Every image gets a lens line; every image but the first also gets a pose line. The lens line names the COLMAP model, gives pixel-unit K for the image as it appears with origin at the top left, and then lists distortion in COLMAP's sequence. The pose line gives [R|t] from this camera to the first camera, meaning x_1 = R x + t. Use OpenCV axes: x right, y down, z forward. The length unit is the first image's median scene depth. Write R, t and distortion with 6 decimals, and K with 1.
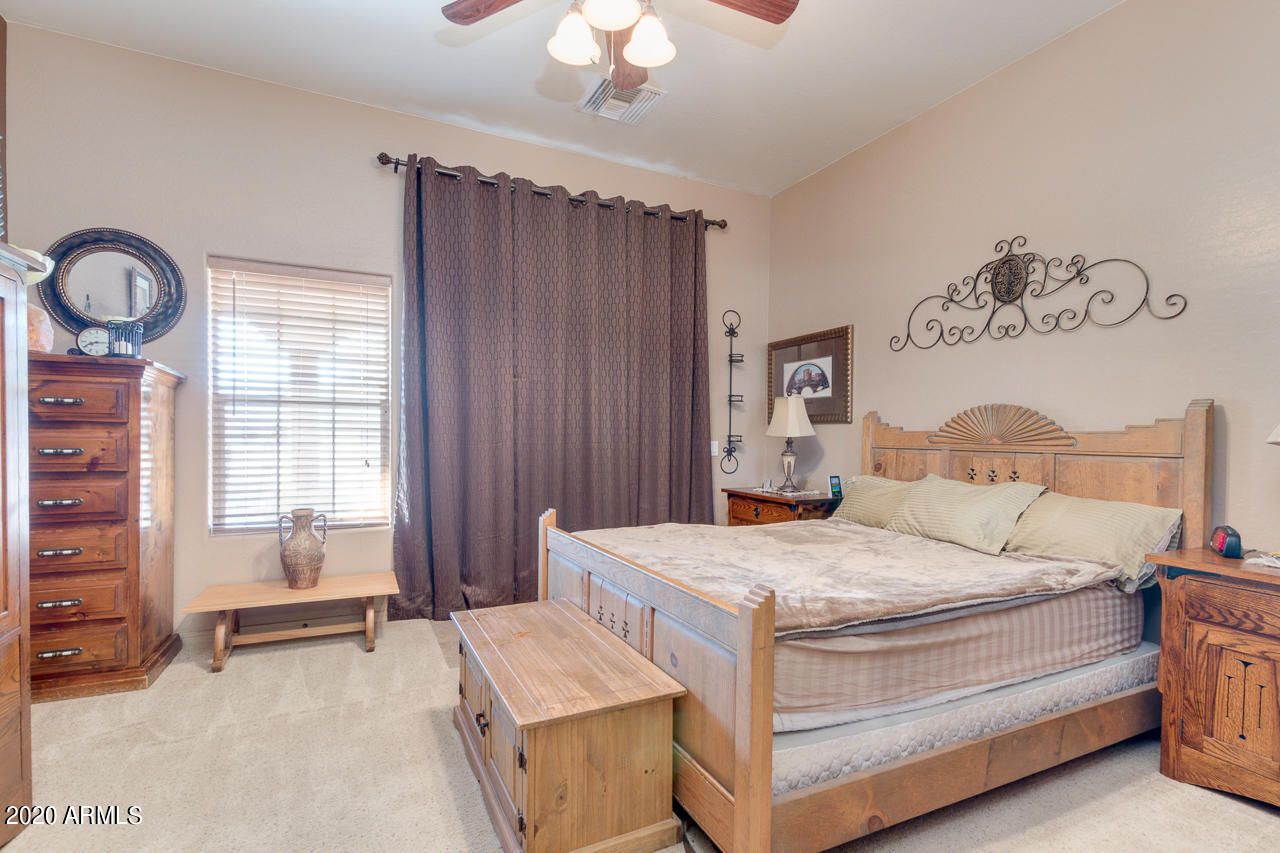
lens RADIAL K [[587.7, 0, 643.3], [0, 587.7, 426.9], [0, 0, 1]] dist [0.003007, -0.000767]
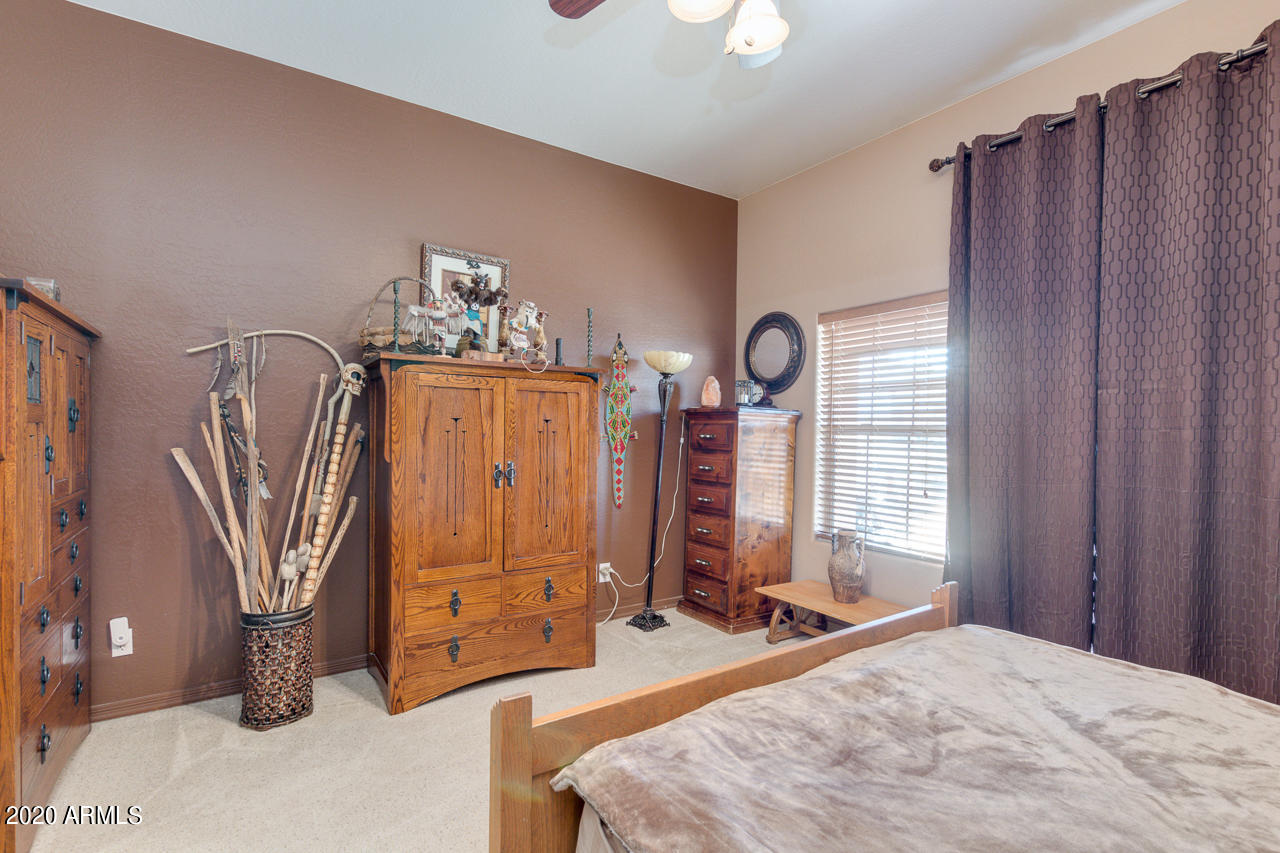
lens RADIAL K [[587.7, 0, 643.3], [0, 587.7, 426.9], [0, 0, 1]] dist [0.003007, -0.000767]
pose [[0.137680, -0.011796, -0.990406, 0.388884], [-0.001465, 0.999926, -0.012113, -0.033780], [0.990476, 0.003118, 0.137653, 0.407804]]
